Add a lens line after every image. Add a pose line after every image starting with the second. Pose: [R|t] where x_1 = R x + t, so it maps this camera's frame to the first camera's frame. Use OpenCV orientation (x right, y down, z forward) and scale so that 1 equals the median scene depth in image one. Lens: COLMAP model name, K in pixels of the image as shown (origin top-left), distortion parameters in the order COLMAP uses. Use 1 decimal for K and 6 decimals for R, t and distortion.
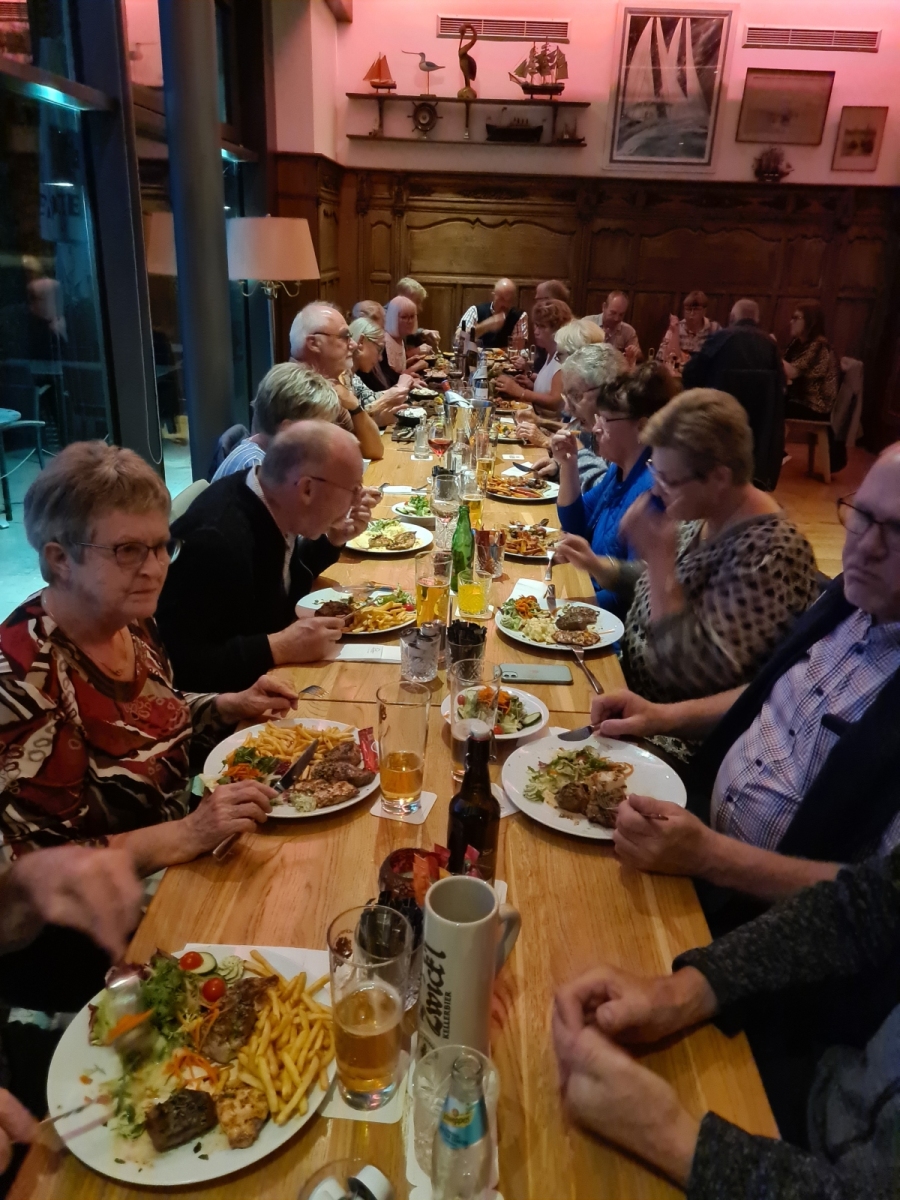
lens RADIAL K [[883.0, 0, 437.0], [0, 883.0, 597.7], [0, 0, 1]] dist [0.037071, -0.014111]
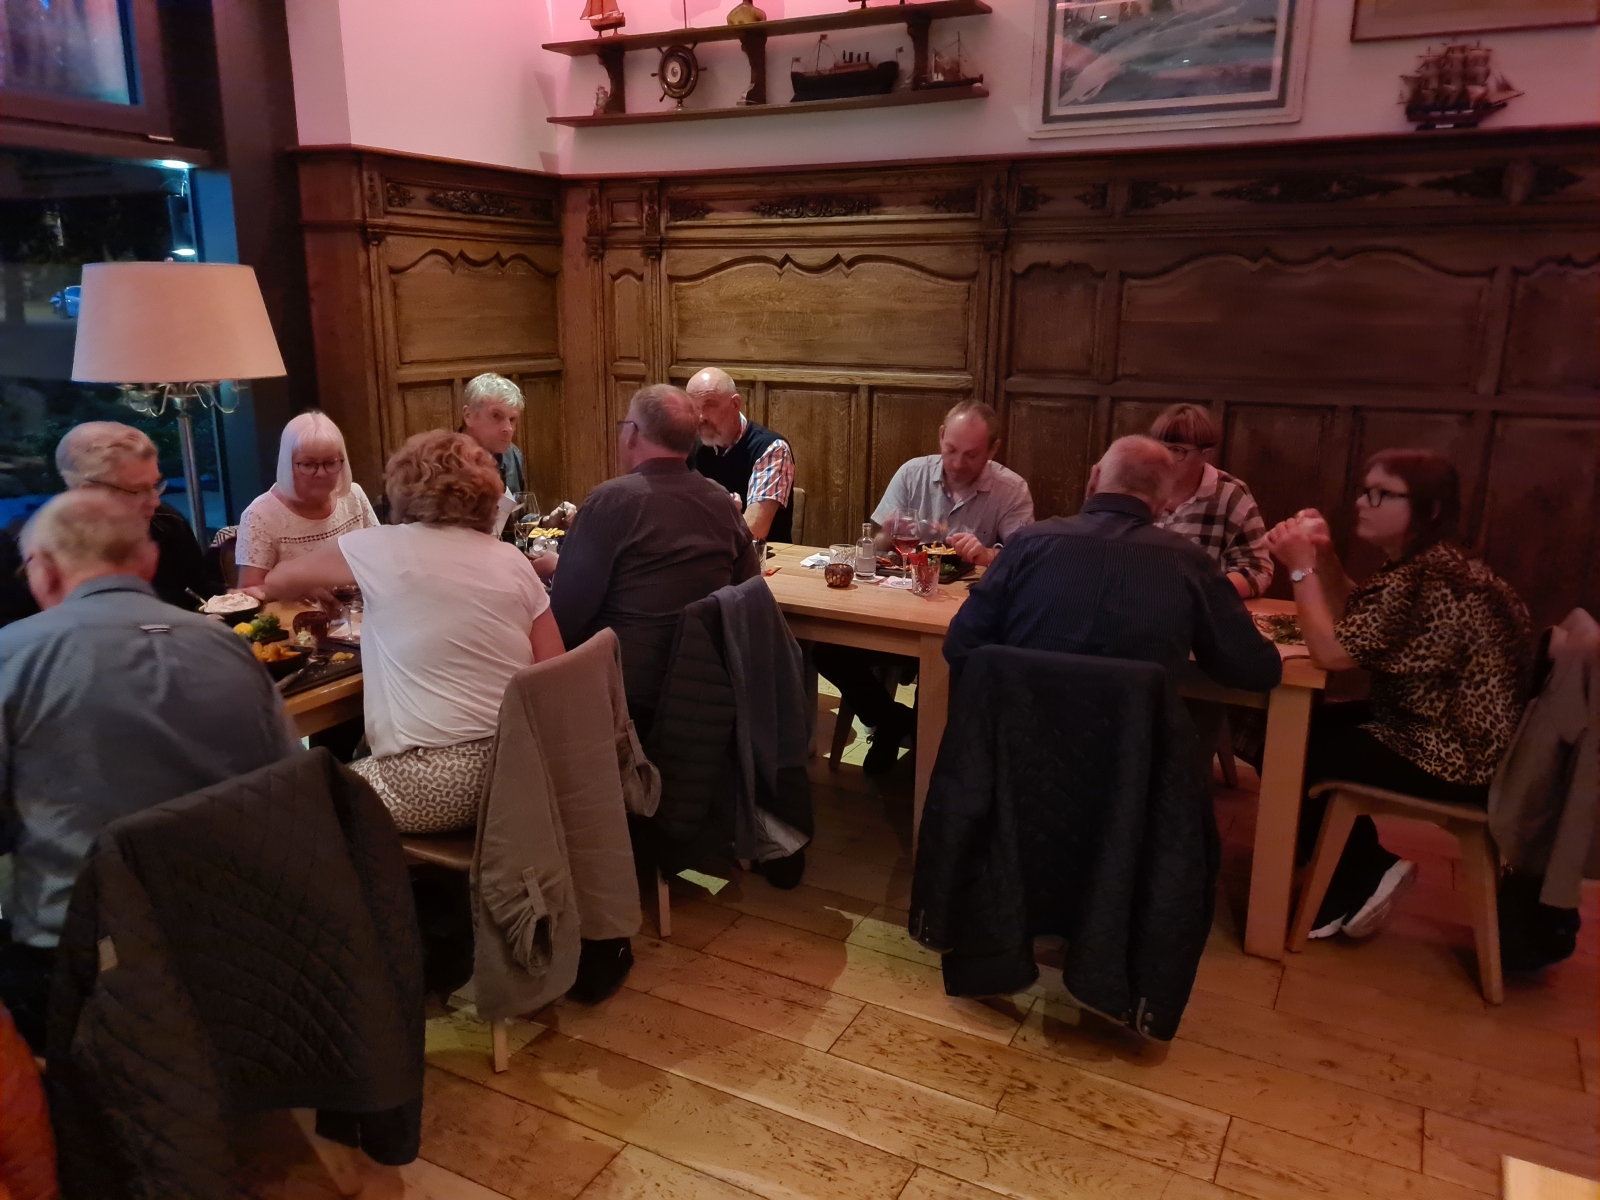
lens RADIAL K [[1177.4, 0, 798.1], [0, 1177.4, 594.6], [0, 0, 1]] dist [0.037071, -0.014111]
pose [[0.905110, 0.074210, -0.418651, 0.346301], [-0.137083, 0.983003, -0.122124, -0.166696], [0.402472, 0.167925, 0.899898, 0.455077]]
